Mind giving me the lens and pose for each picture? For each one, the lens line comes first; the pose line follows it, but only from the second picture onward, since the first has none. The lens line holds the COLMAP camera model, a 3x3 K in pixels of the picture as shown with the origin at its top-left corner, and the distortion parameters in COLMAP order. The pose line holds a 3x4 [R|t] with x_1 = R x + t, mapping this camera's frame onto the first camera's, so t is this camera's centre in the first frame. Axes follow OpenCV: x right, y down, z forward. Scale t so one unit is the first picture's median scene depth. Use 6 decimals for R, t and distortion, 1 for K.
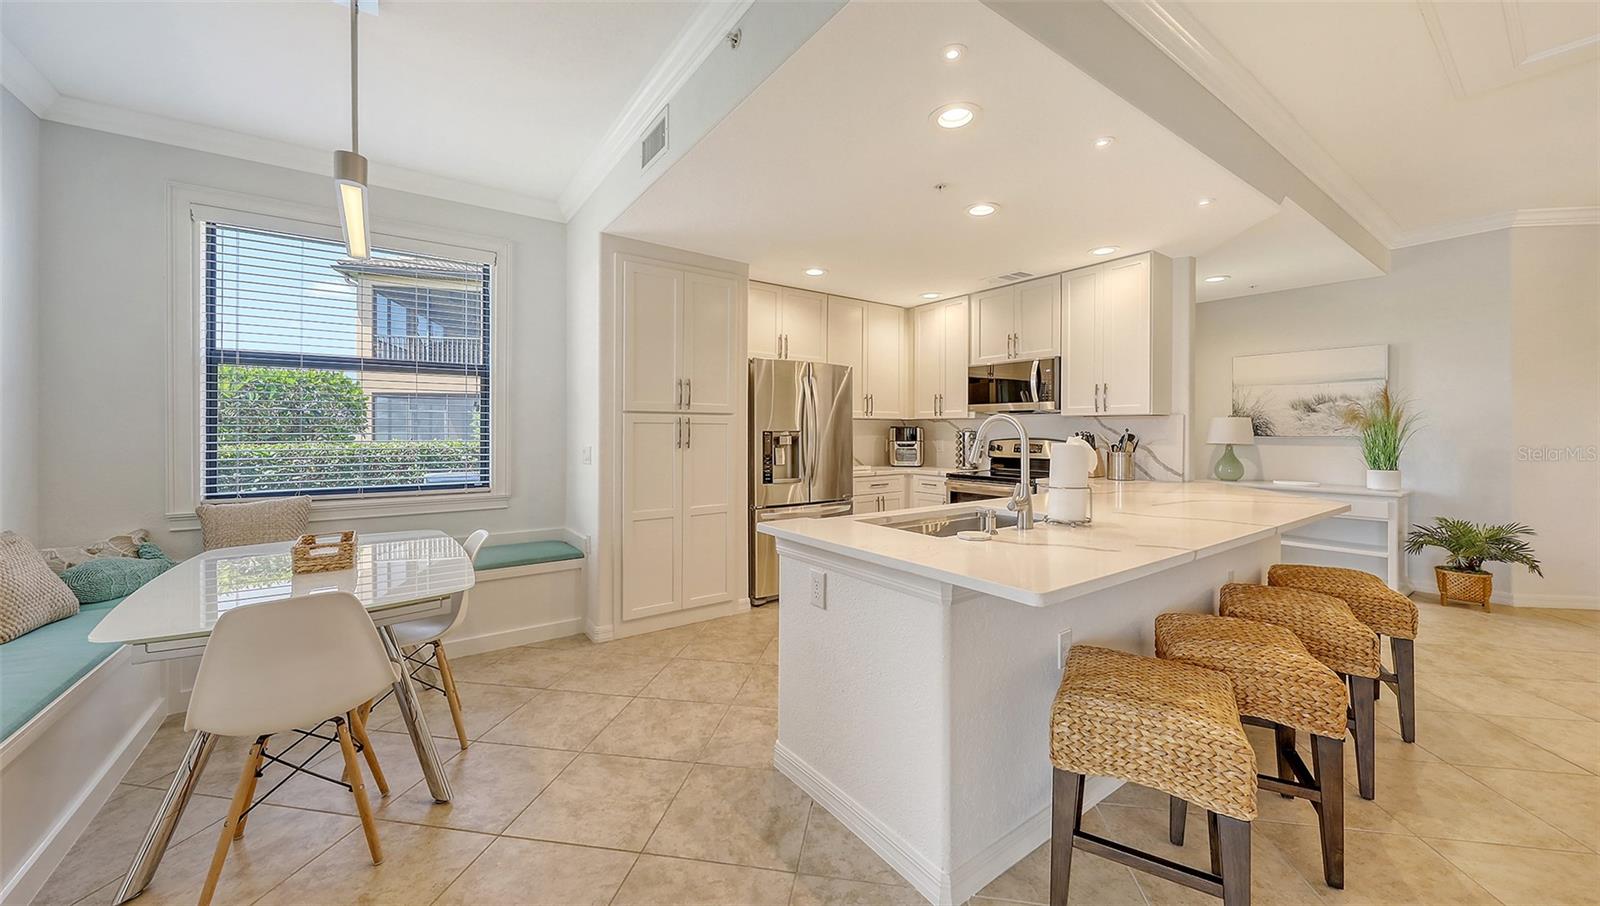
lens RADIAL K [[570.2, 0, 811.4], [0, 570.2, 440.1], [0, 0, 1]] dist [0.000108, -0.000236]
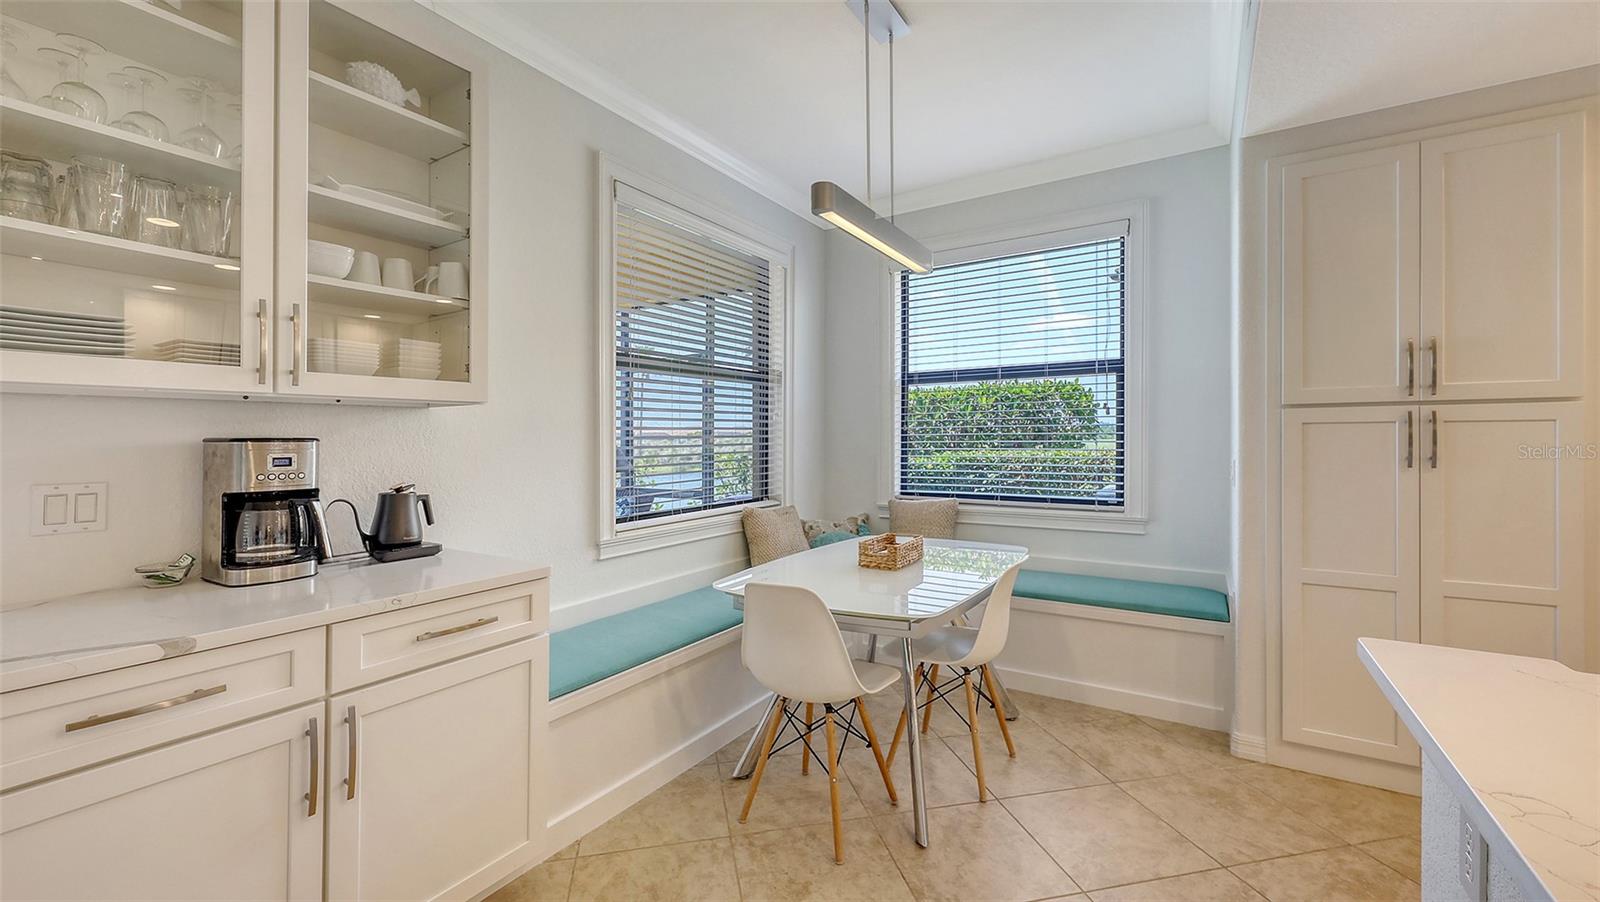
lens RADIAL K [[650.7, 0, 803.4], [0, 650.7, 439.9], [0, 0, 1]] dist [0.011518, 0.000396]
pose [[0.362353, -0.001687, -0.932040, 0.163926], [-0.006680, 0.999968, -0.004407, -0.006666], [0.932017, 0.007823, 0.362330, 0.264279]]
